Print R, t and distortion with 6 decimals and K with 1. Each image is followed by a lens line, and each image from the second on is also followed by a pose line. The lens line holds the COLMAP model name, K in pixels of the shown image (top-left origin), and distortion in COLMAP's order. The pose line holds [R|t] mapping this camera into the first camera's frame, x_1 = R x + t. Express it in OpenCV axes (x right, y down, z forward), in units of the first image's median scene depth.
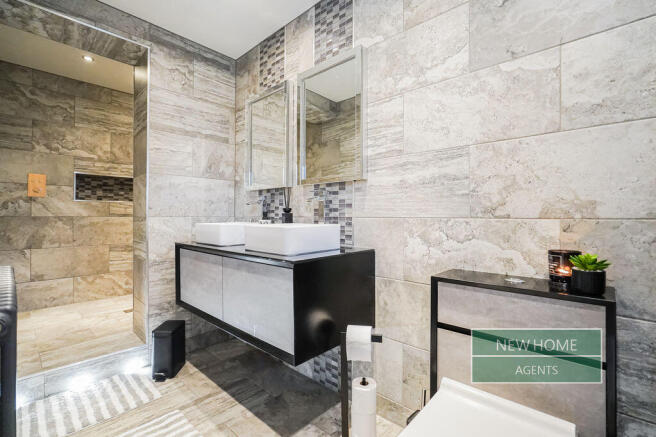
lens RADIAL K [[302.1, 0, 331.7], [0, 302.1, 215.4], [0, 0, 1]] dist [-0.017031, 0.003640]
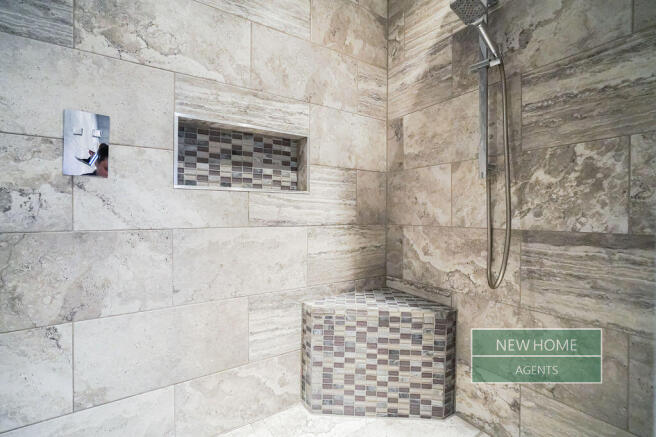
lens RADIAL K [[302.1, 0, 325.4], [0, 302.1, 215.4], [0, 0, 1]] dist [-0.017031, 0.003640]
pose [[0.974302, 0.004165, -0.225208, -0.586845], [-0.001051, 0.999902, 0.013948, -0.018984], [0.225244, -0.013353, 0.974211, 0.667371]]
